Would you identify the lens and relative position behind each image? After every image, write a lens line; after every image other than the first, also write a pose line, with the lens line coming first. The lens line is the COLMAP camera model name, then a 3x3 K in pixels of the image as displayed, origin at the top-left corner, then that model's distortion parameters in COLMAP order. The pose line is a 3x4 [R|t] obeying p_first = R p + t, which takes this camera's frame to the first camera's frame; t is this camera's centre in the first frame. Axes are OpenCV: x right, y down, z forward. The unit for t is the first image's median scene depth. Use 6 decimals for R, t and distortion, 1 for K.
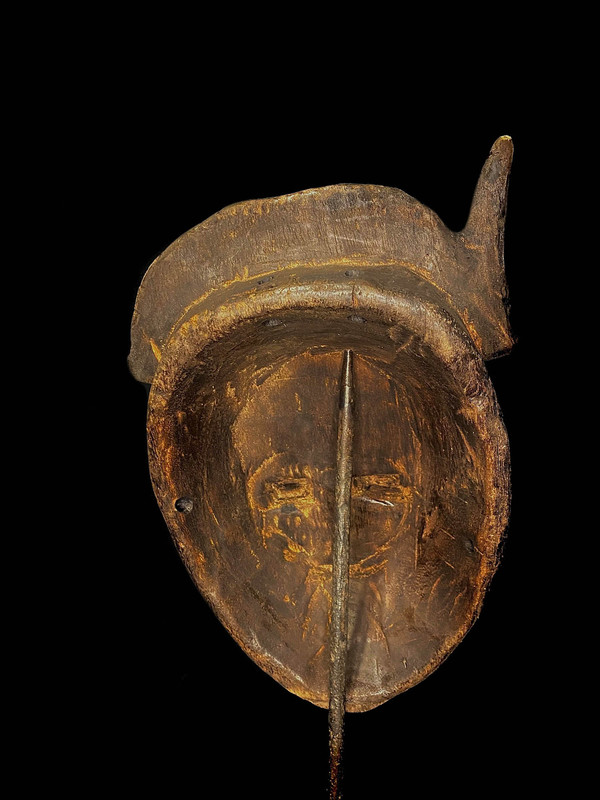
lens RADIAL K [[614.6, 0, 298.1], [0, 614.6, 402.4], [0, 0, 1]] dist [0.036652, -0.042021]
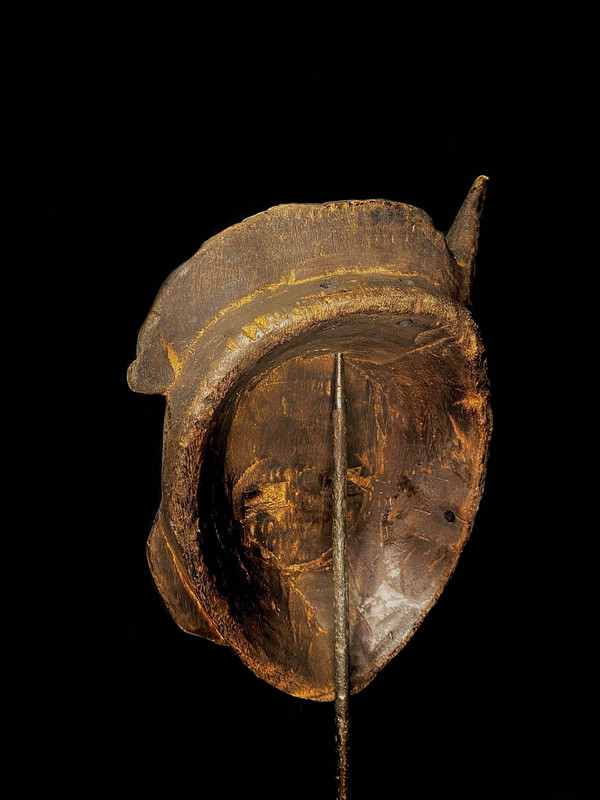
lens RADIAL K [[614.6, 0, 297.4], [0, 614.6, 400.8], [0, 0, 1]] dist [0.036652, -0.042021]
pose [[0.845353, -0.057332, 0.531123, -0.537720], [0.067825, 0.997697, -0.000256, -0.007608], [-0.529886, 0.036240, 0.847294, 0.140445]]
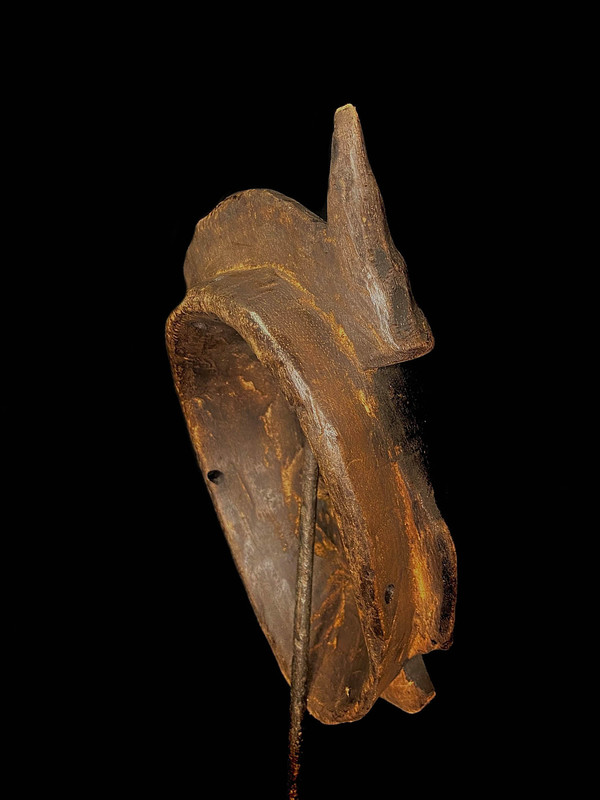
lens RADIAL K [[614.6, 0, 301.5], [0, 614.6, 396.3], [0, 0, 1]] dist [0.036652, -0.042021]
pose [[0.679178, 0.089785, -0.728461, 0.763128], [-0.072071, 0.995852, 0.055546, -0.065436], [0.730427, 0.014775, 0.682831, 0.315708]]
